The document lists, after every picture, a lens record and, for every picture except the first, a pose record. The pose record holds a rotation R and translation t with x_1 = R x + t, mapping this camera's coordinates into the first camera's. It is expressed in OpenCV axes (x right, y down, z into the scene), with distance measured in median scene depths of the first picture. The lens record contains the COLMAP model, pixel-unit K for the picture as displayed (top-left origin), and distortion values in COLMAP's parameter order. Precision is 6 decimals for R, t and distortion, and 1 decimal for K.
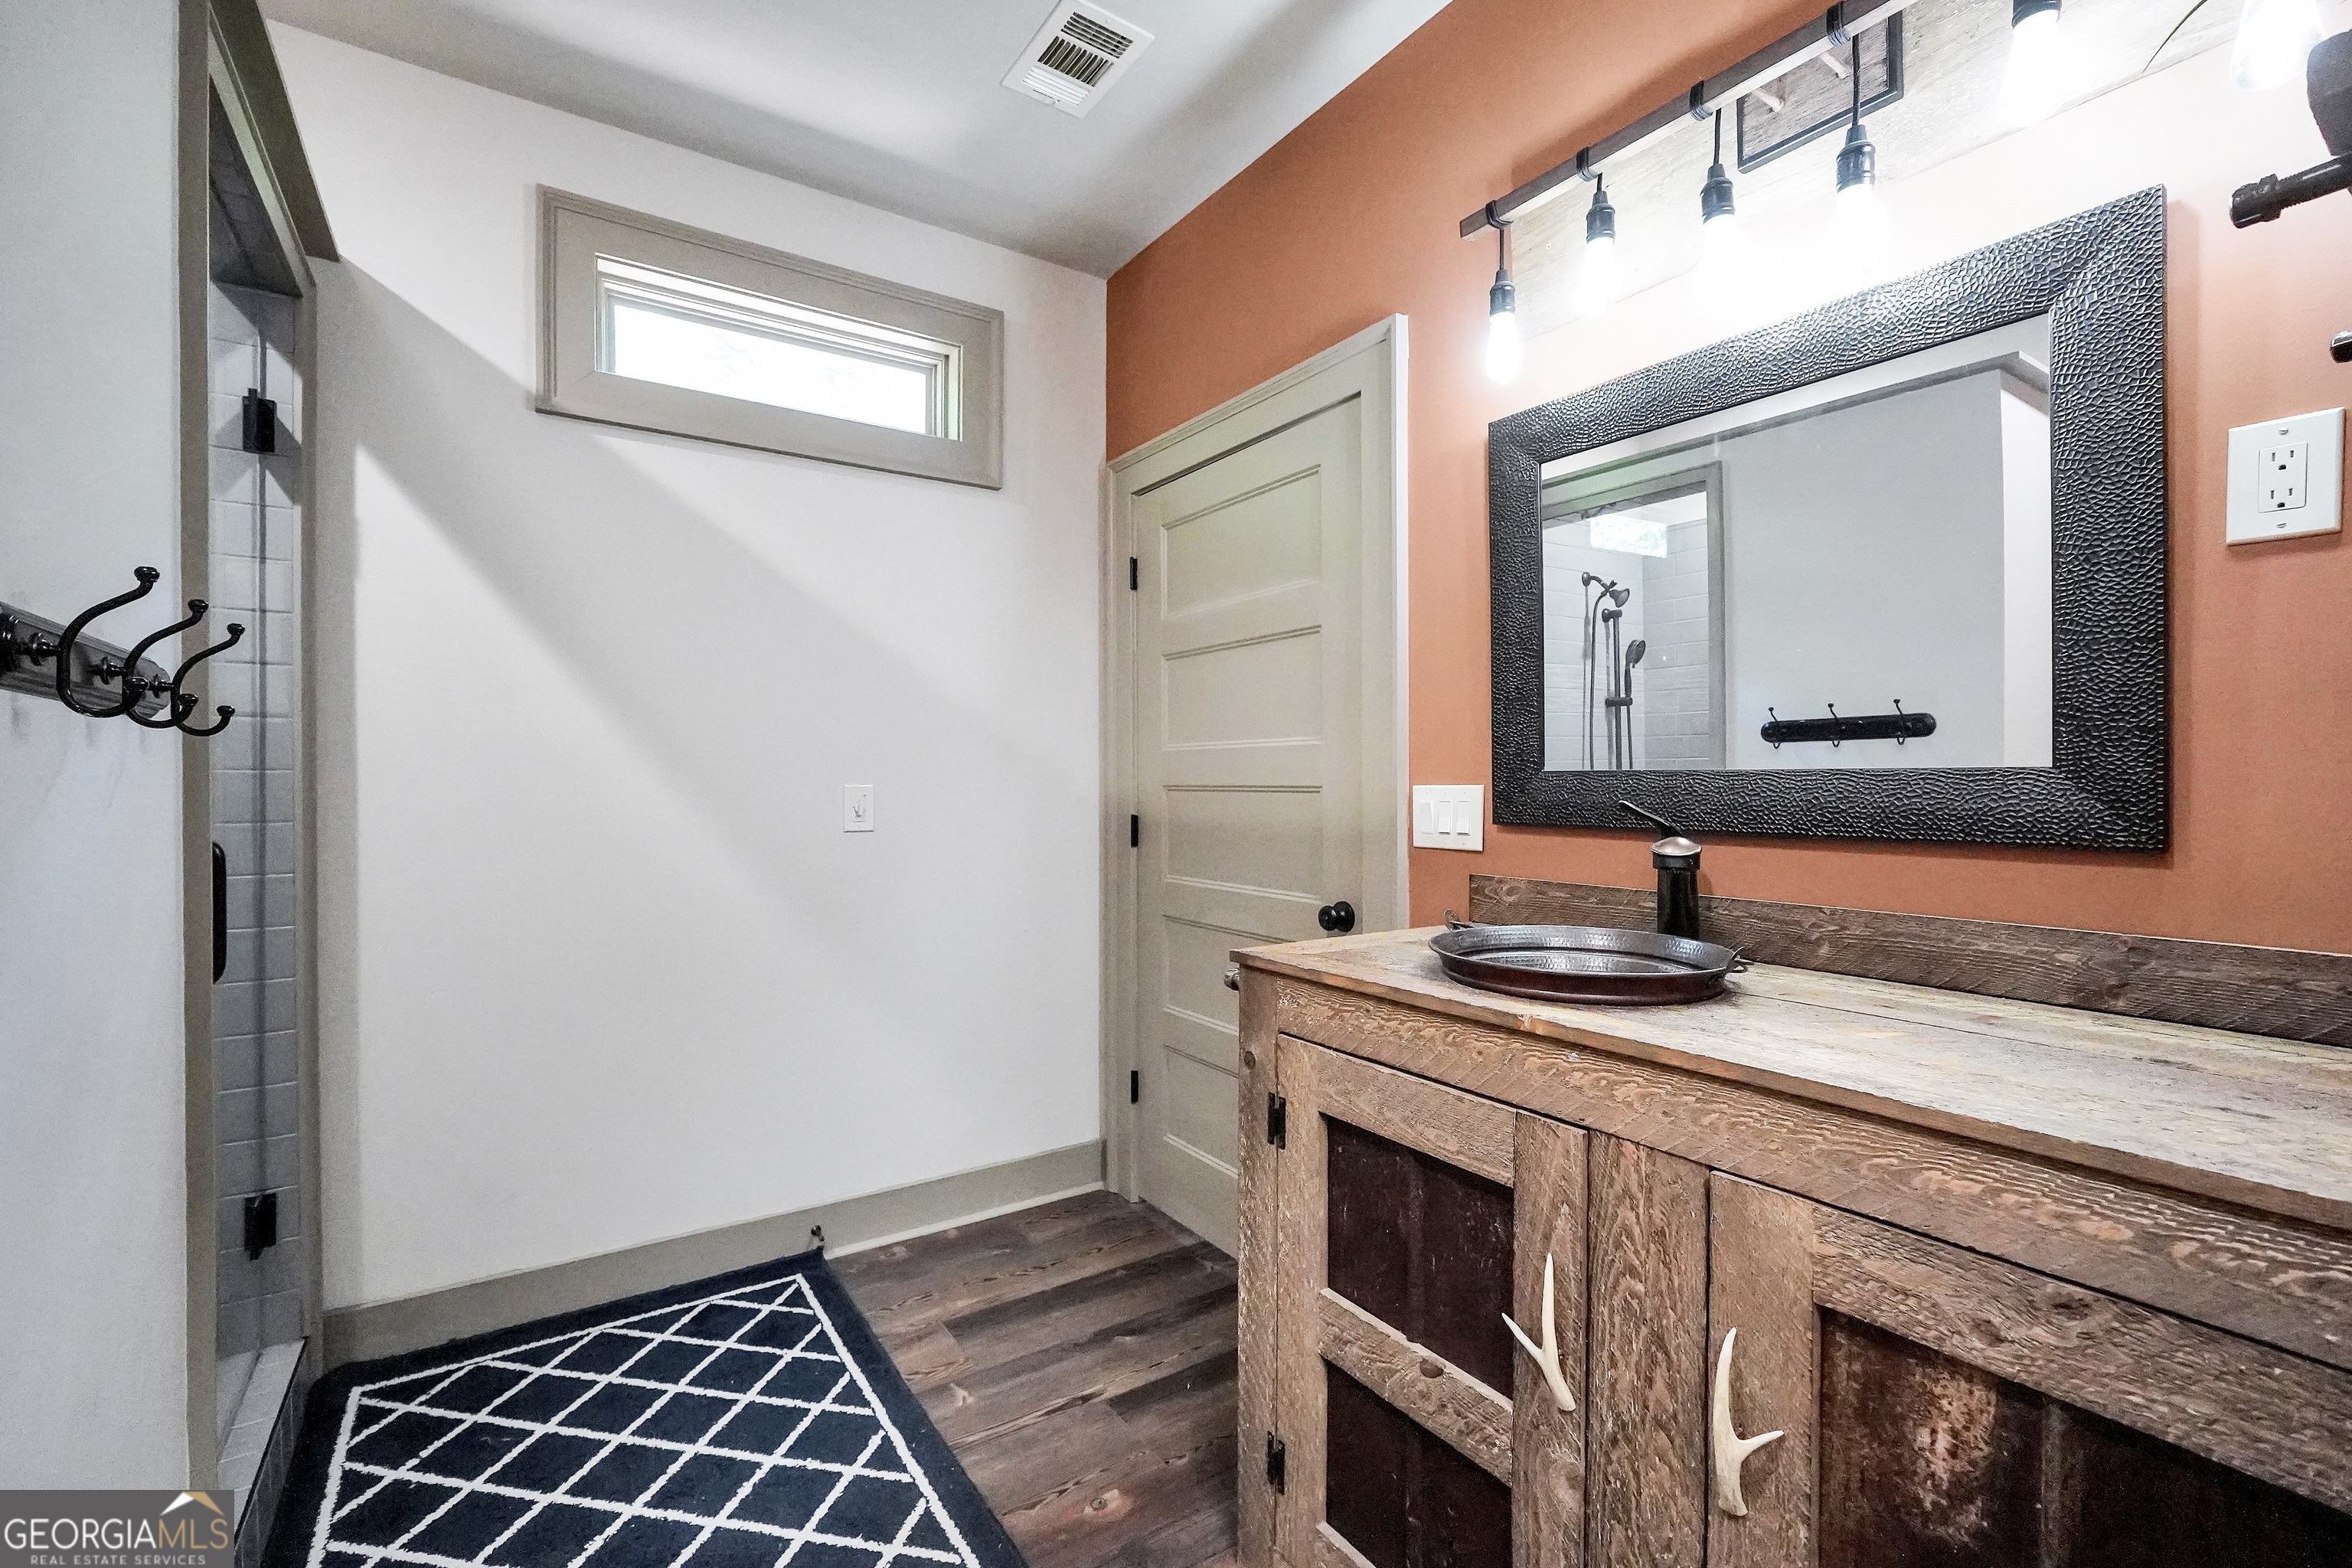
lens RADIAL K [[998.2, 0, 1173.7], [0, 998.2, 776.8], [0, 0, 1]] dist [-0.011086, 0.003436]
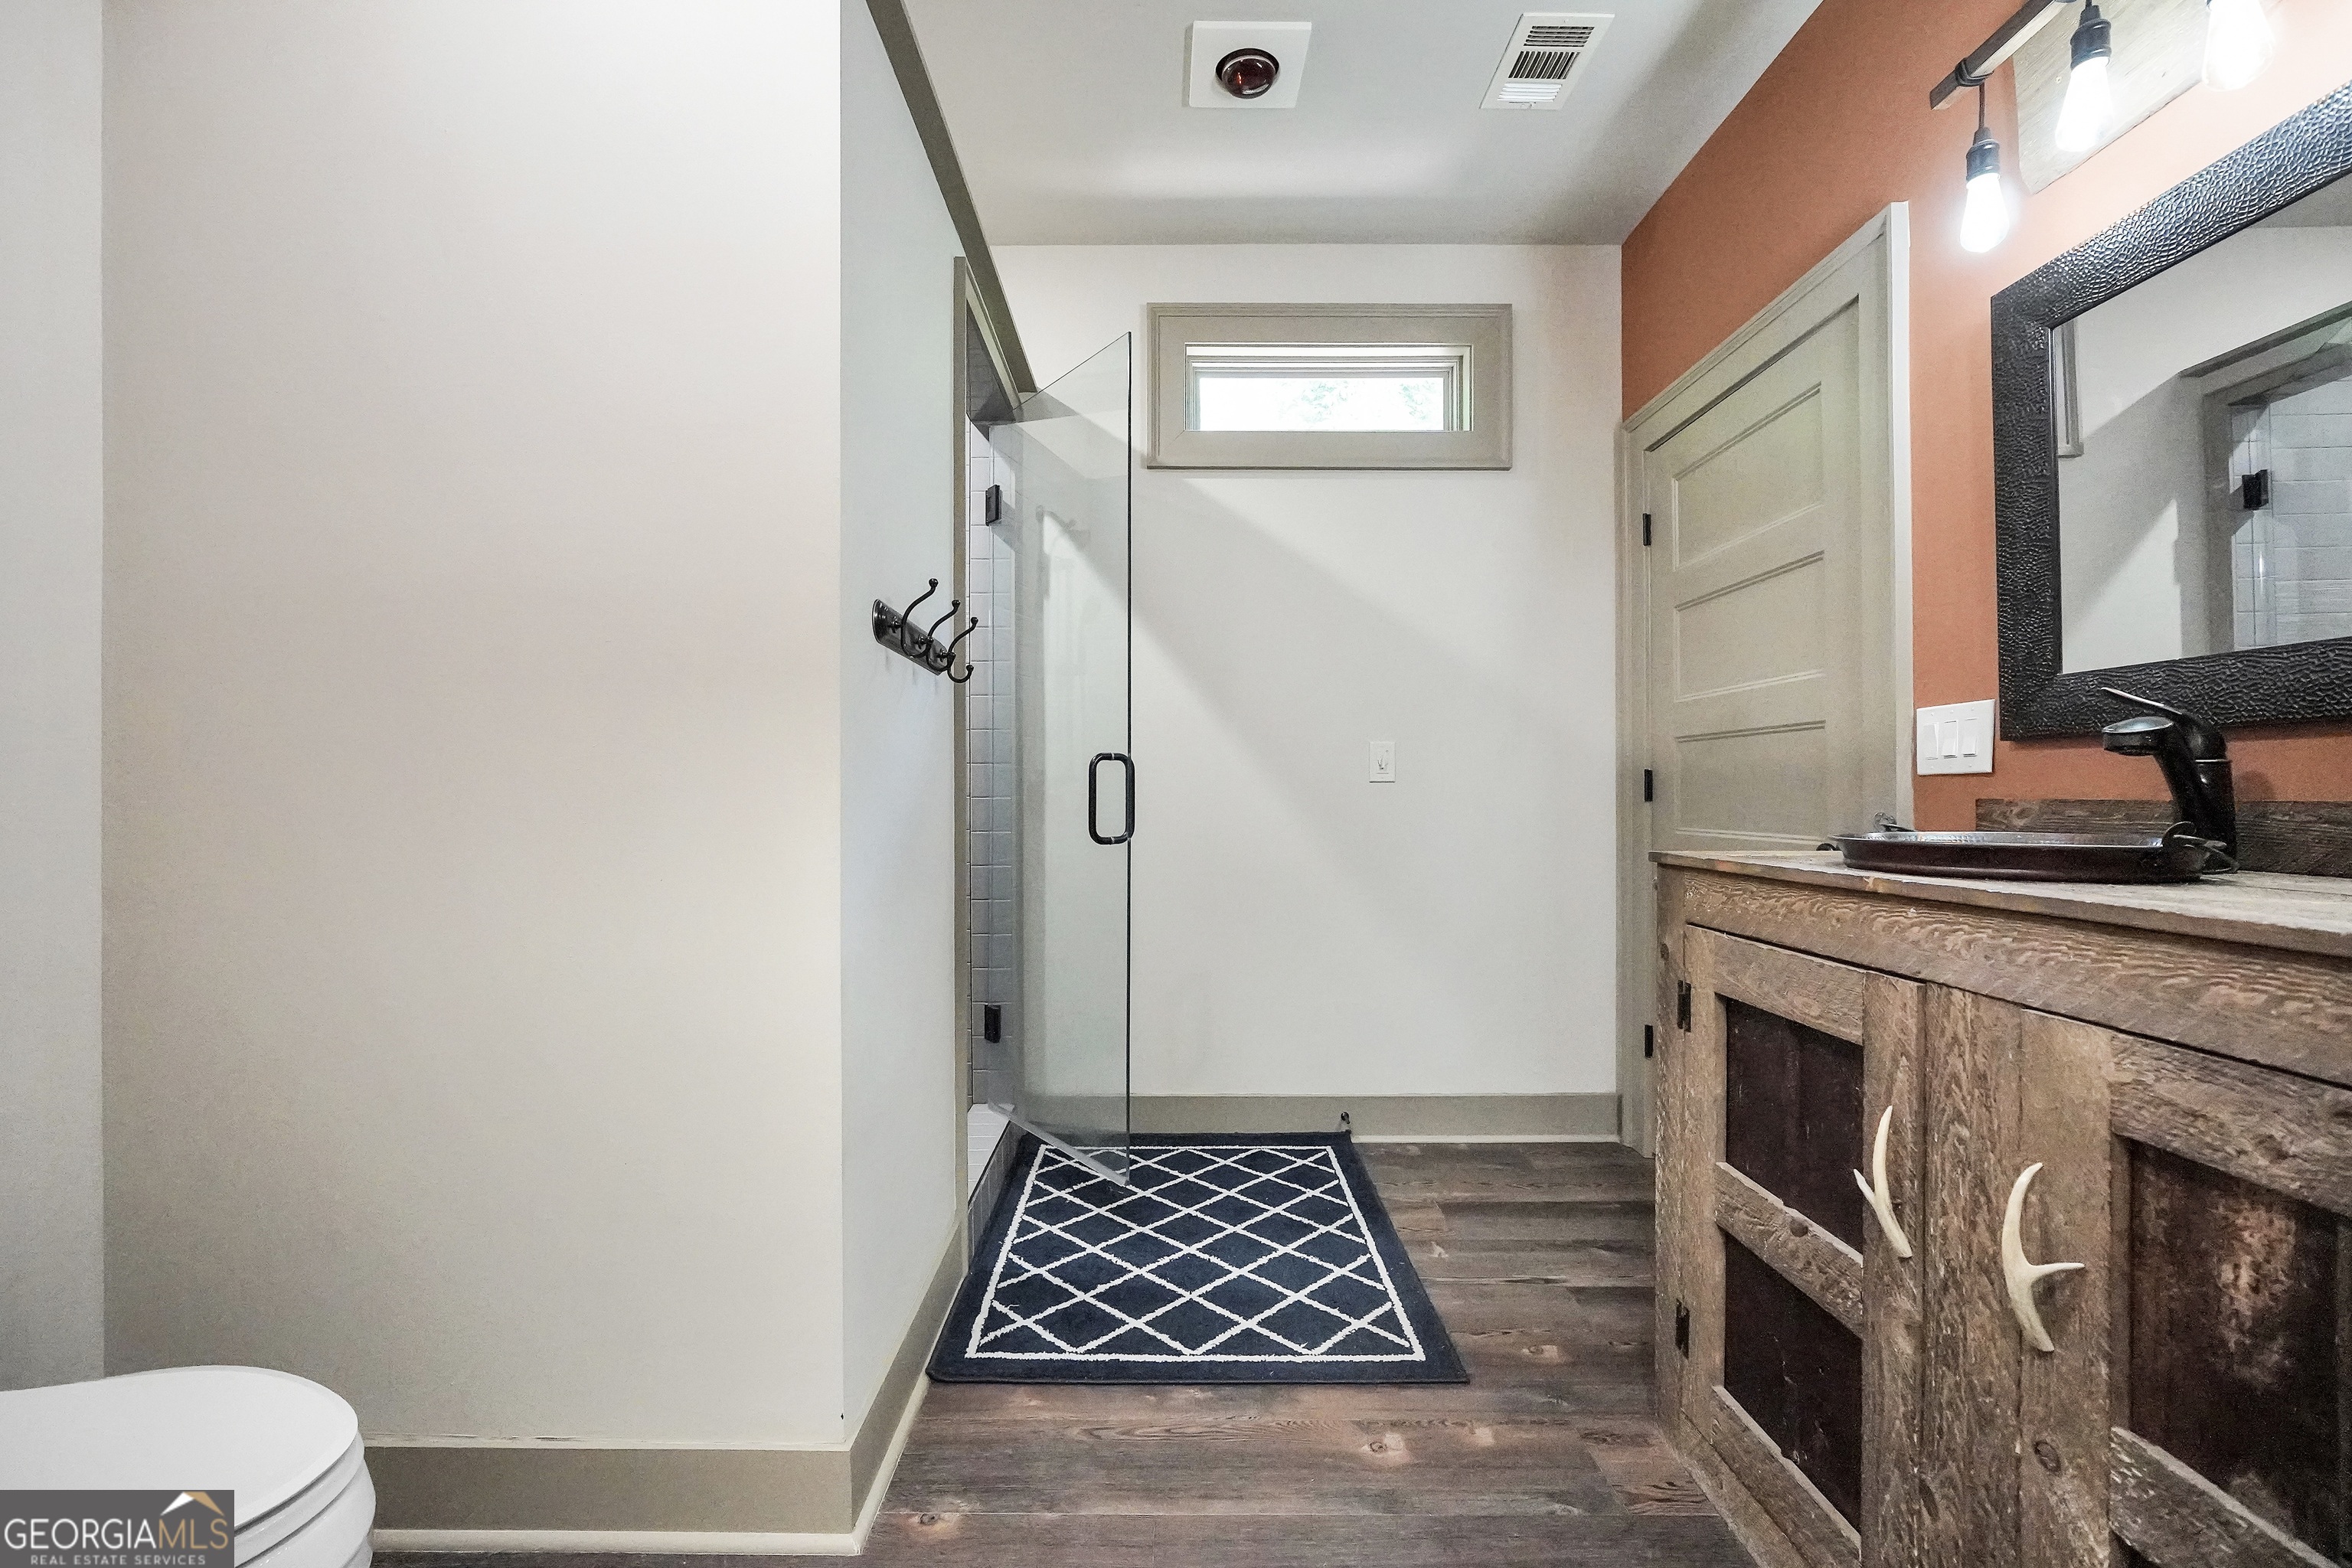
lens RADIAL K [[998.2, 0, 1169.5], [0, 998.2, 784.8], [0, 0, 1]] dist [-0.011086, 0.003436]
pose [[0.828119, 0.002177, -0.560547, 0.205104], [-0.003227, 0.999994, -0.000885, 0.092370], [0.560542, 0.002541, 0.828122, -0.163827]]
